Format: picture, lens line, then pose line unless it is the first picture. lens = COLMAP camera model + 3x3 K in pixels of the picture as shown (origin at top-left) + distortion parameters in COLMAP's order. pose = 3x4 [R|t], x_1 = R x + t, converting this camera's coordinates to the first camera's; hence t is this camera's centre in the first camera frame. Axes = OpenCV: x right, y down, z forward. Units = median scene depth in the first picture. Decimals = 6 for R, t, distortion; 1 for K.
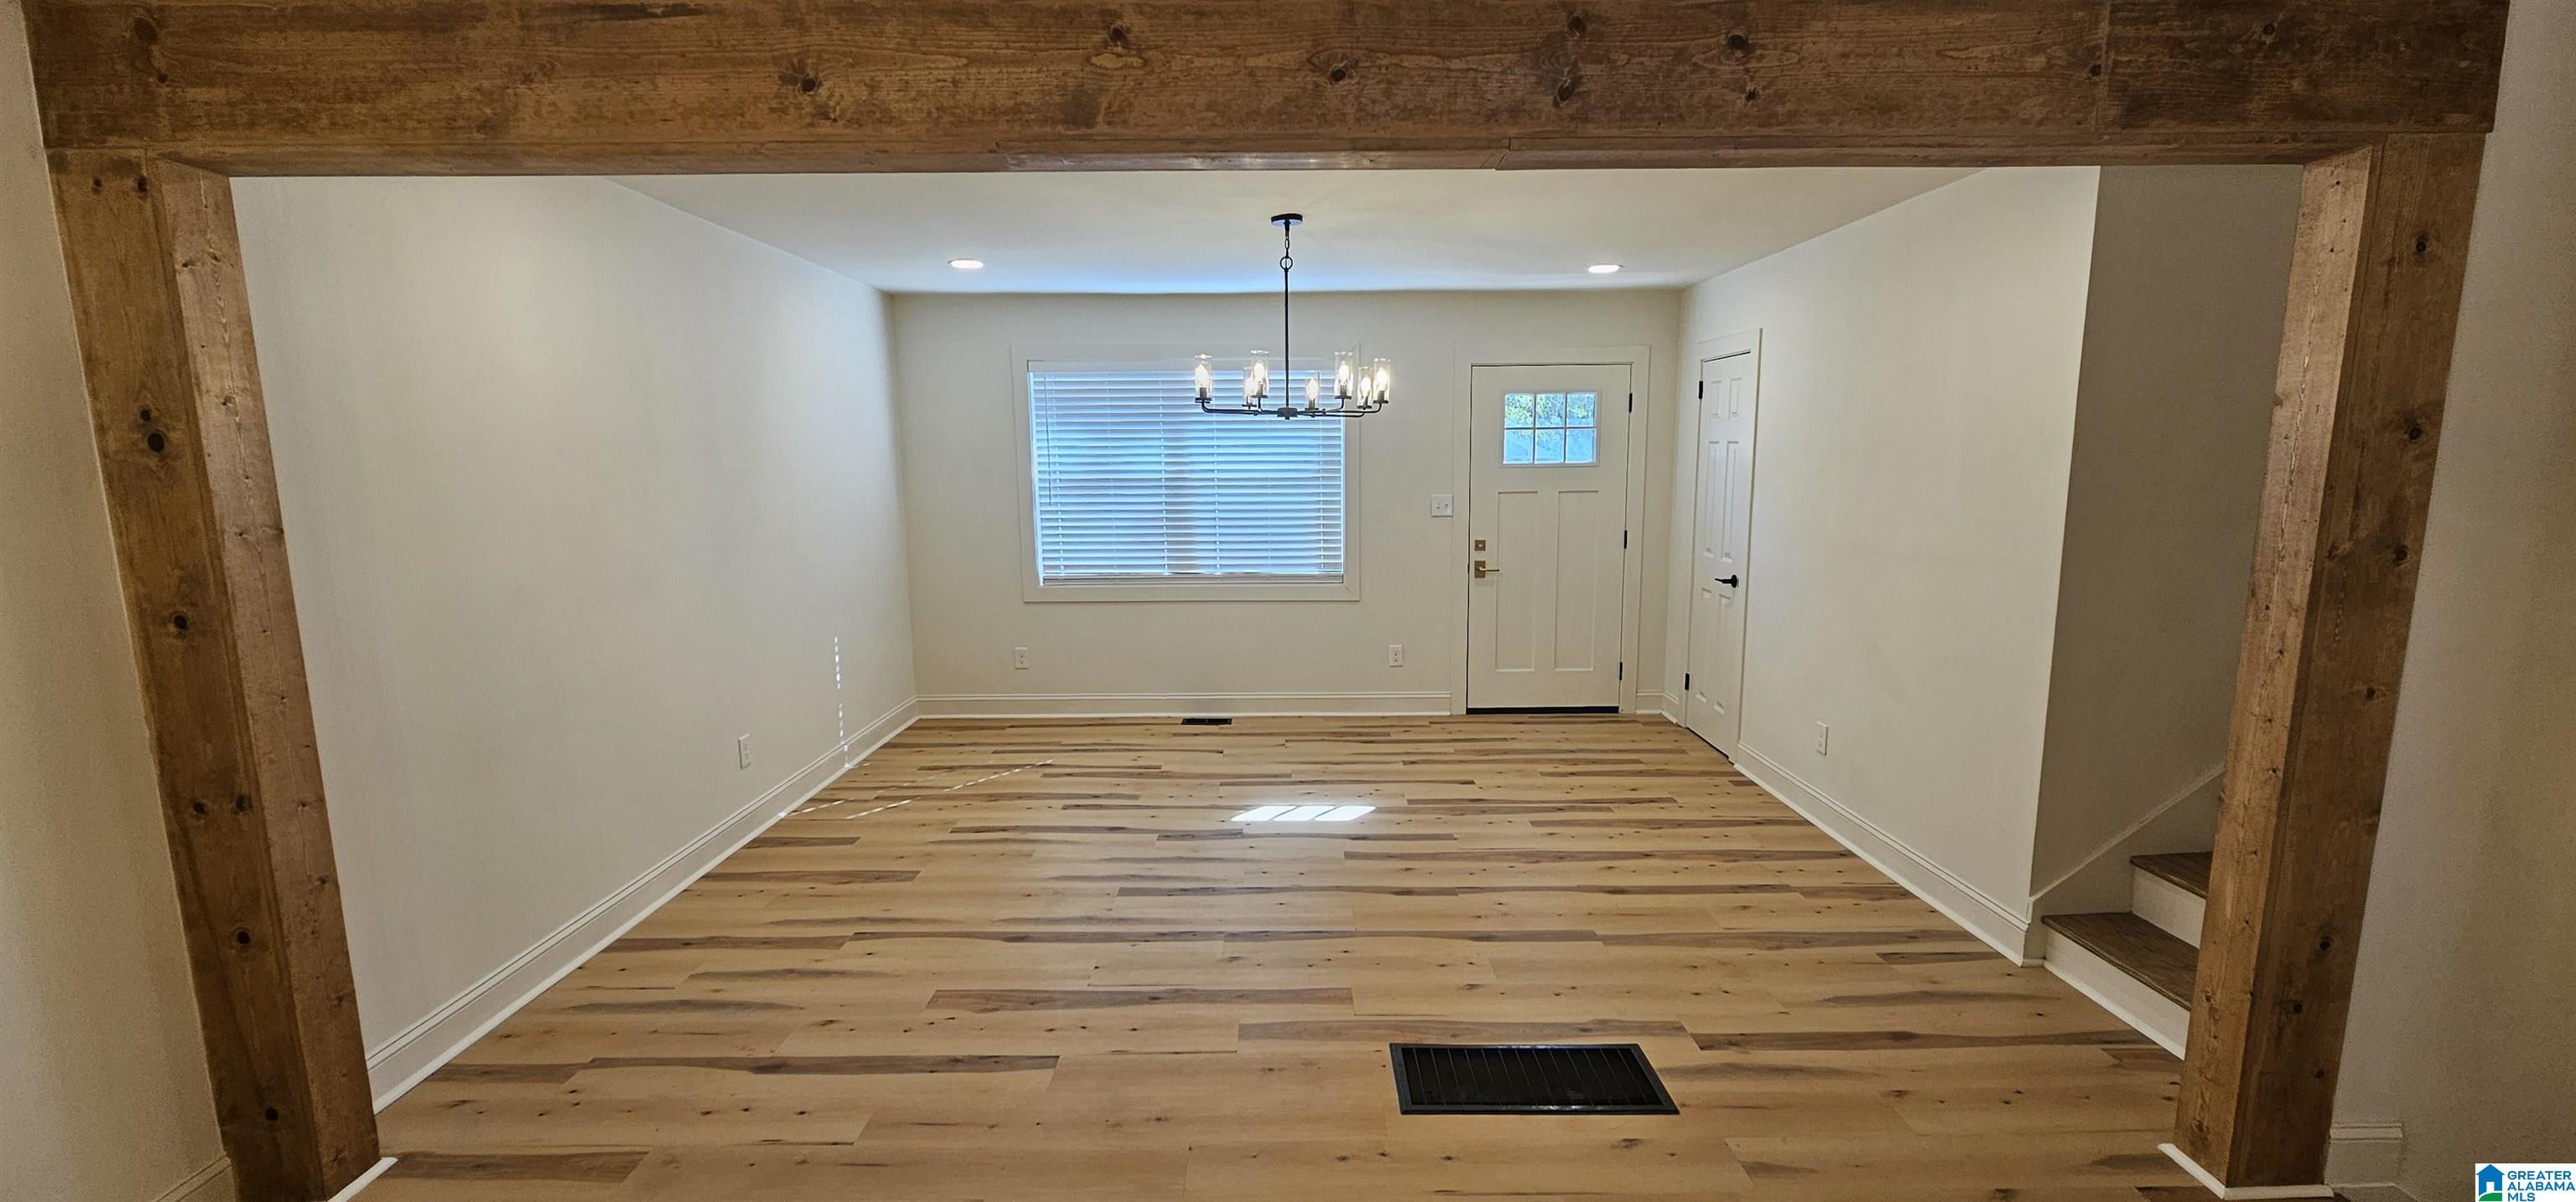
lens RADIAL K [[1052.2, 0, 1277.5], [0, 1052.2, 617.7], [0, 0, 1]] dist [-0.002335, 0.000771]
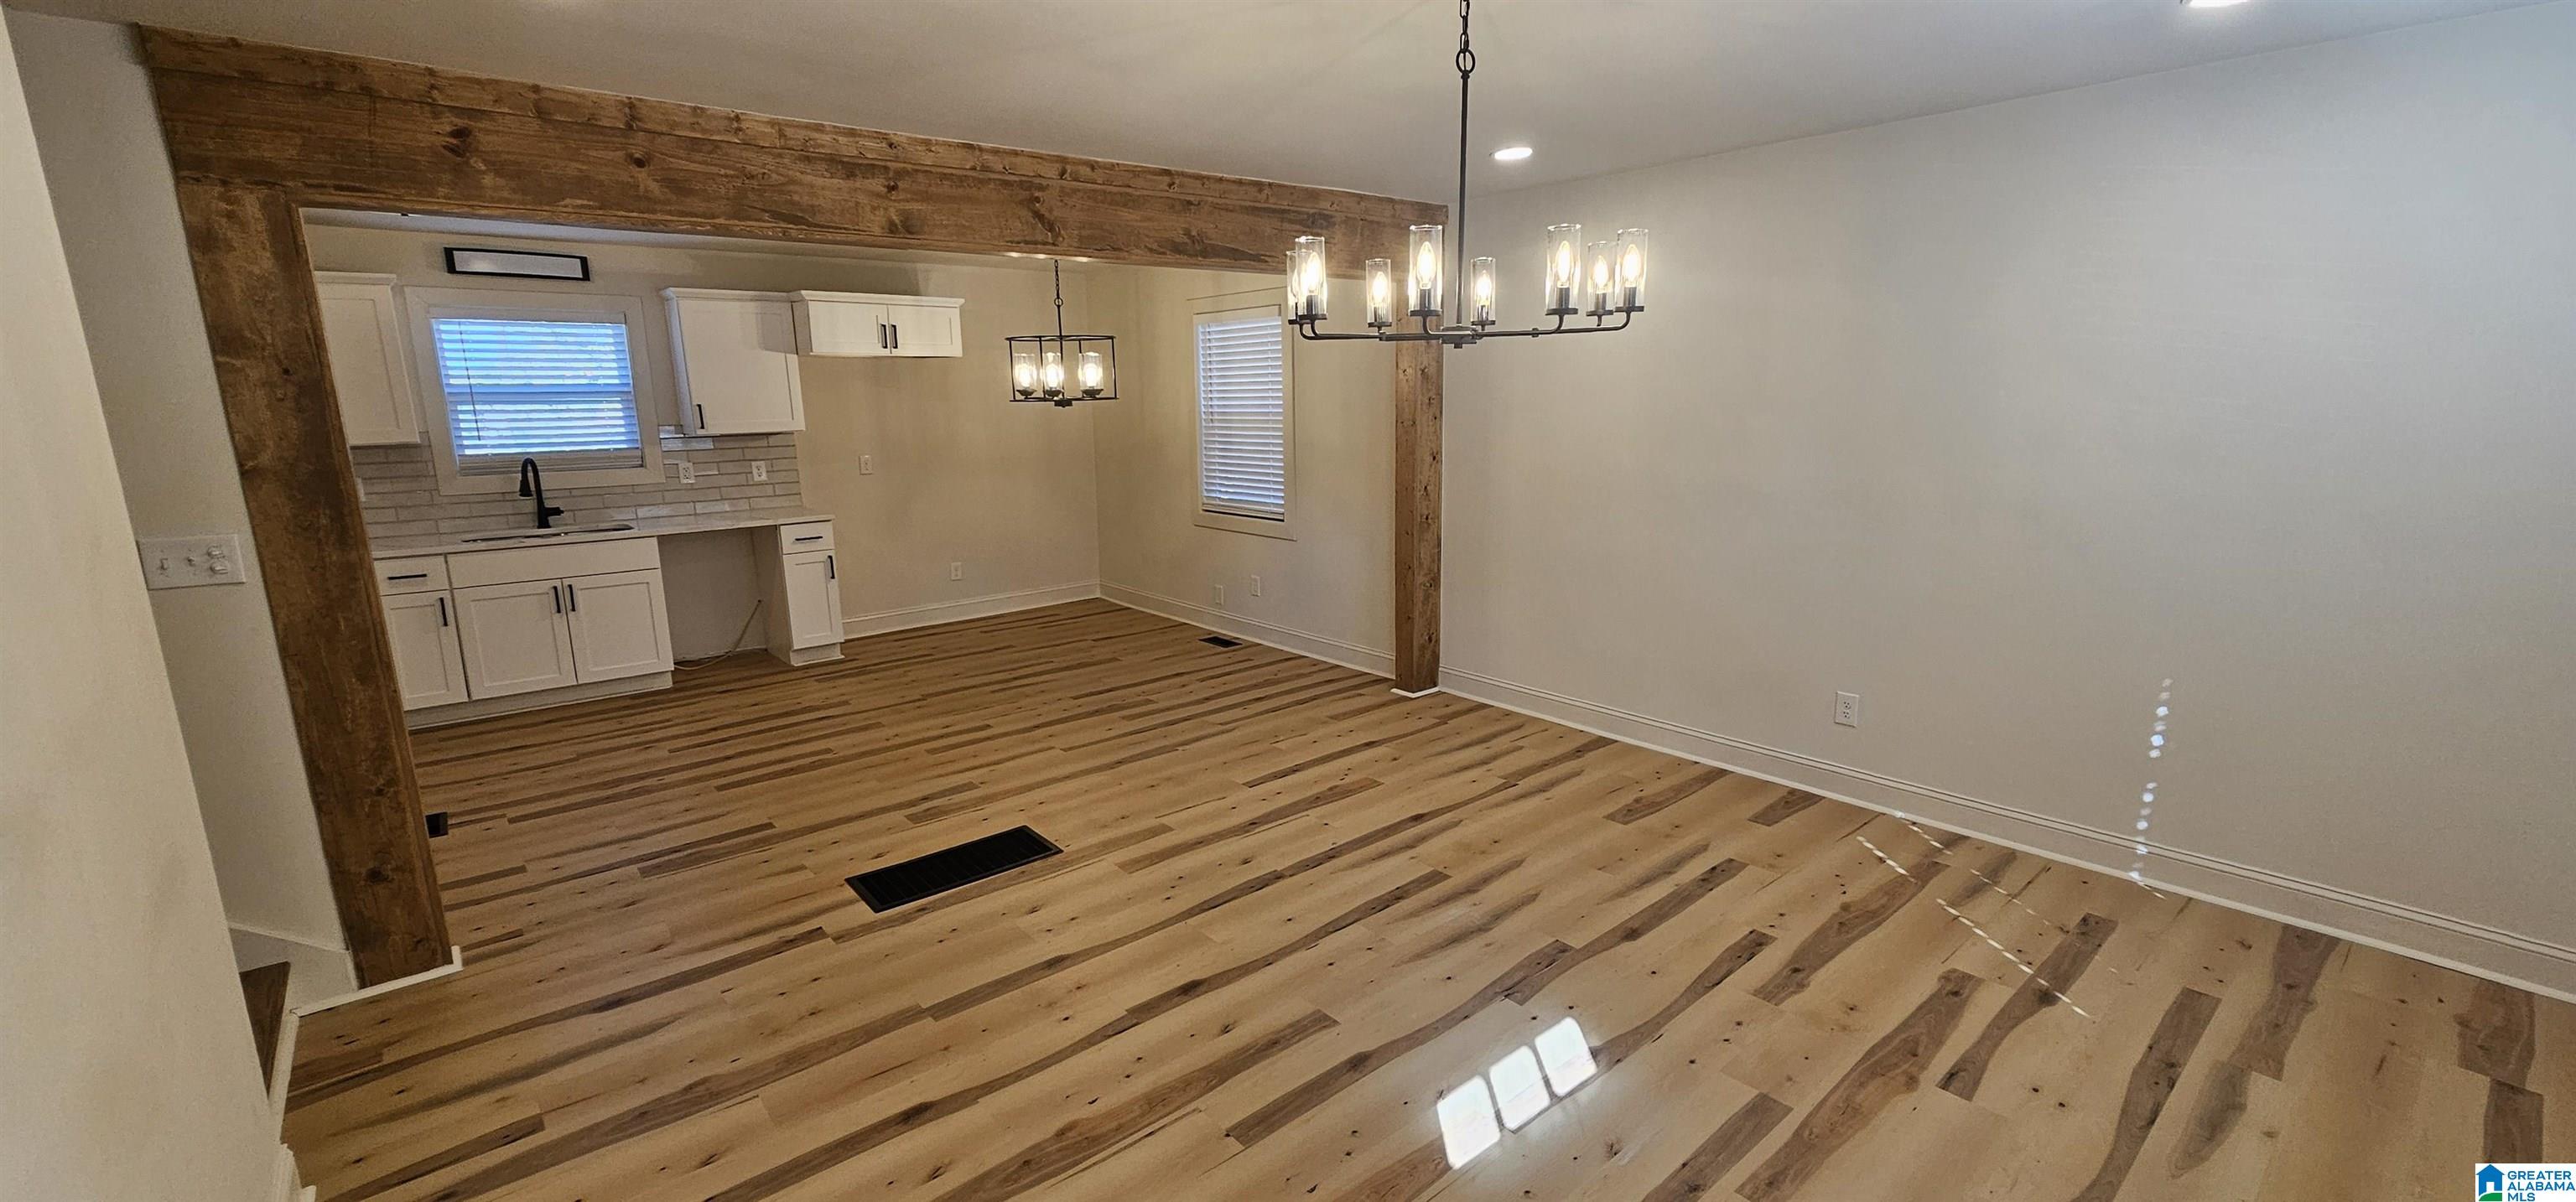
lens RADIAL K [[1052.2, 0, 1293.6], [0, 1052.2, 610.9], [0, 0, 1]] dist [-0.002335, 0.000771]
pose [[-0.758462, 0.155424, -0.632912, 0.491187], [-0.079452, 0.941851, 0.326503, -0.245772], [0.646856, 0.297927, -0.702010, 1.464402]]
